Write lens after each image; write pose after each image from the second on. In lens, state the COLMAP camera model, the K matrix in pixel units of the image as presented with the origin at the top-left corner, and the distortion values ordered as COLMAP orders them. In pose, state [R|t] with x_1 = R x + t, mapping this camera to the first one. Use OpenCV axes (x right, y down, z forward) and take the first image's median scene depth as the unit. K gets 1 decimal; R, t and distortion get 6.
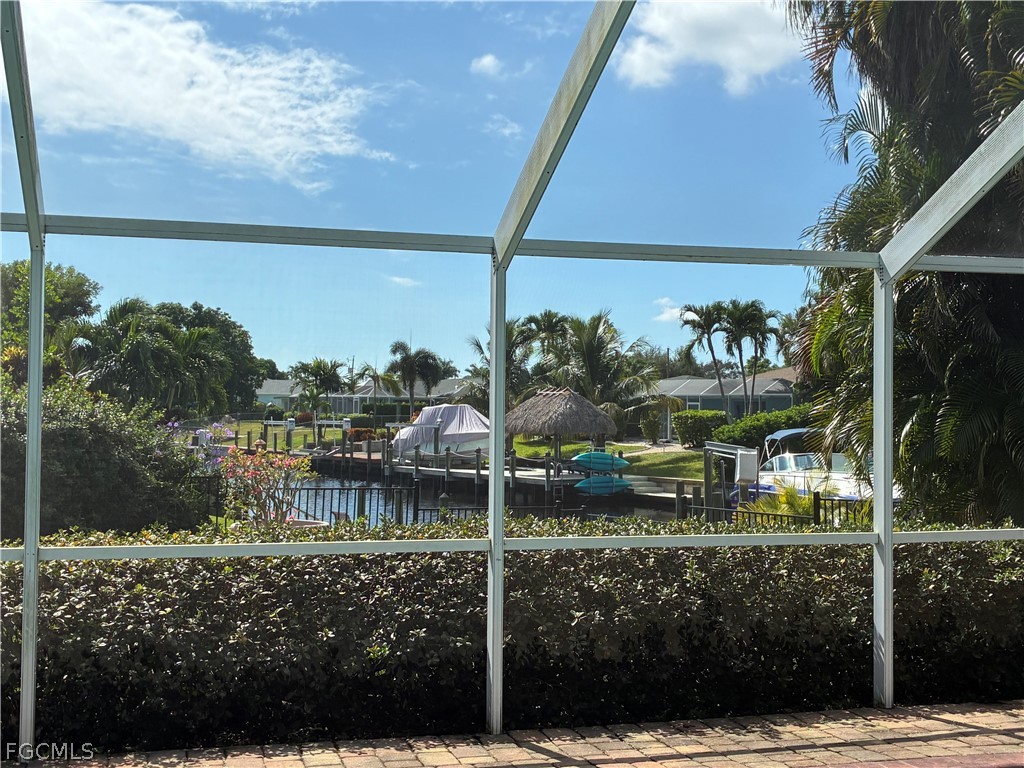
lens RADIAL K [[1305.5, 0, 512.0], [0, 1305.5, 384.0], [0, 0, 1]] dist [0.102550, -0.009524]
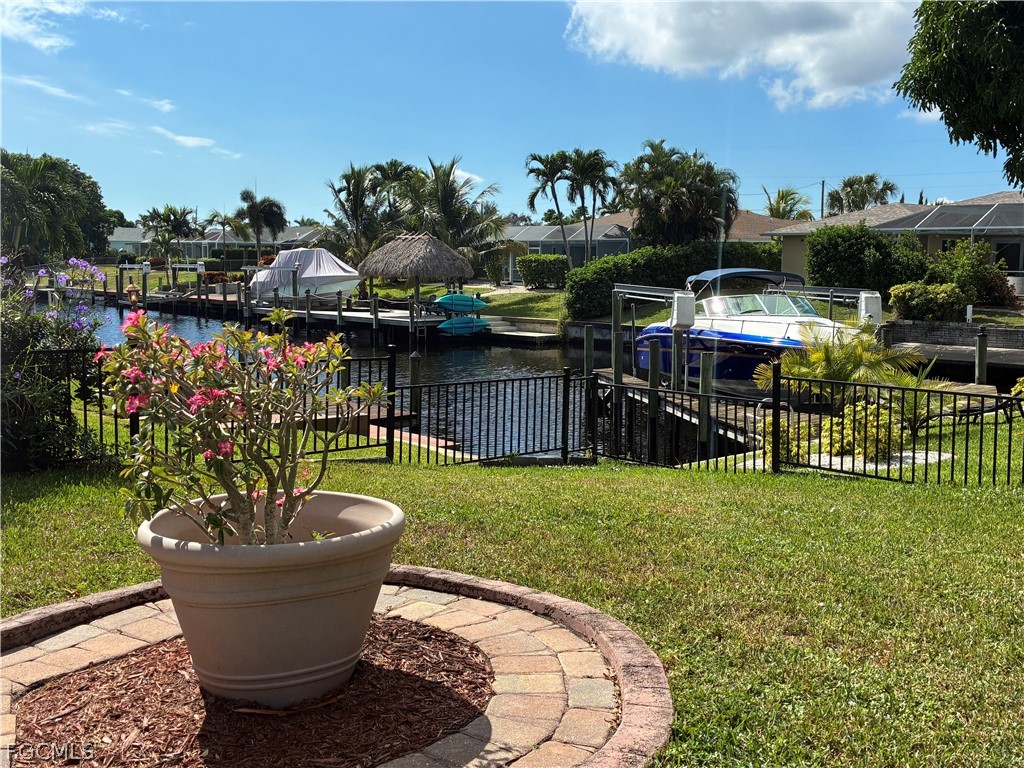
lens RADIAL K [[1095.7, 0, 512.0], [0, 1095.7, 384.0], [0, 0, 1]] dist [0.042300, -0.019884]
pose [[0.987731, -0.018215, 0.155097, -0.023159], [-0.002972, 0.990802, 0.135290, 0.003790], [-0.156134, -0.134092, 0.978592, 0.101098]]
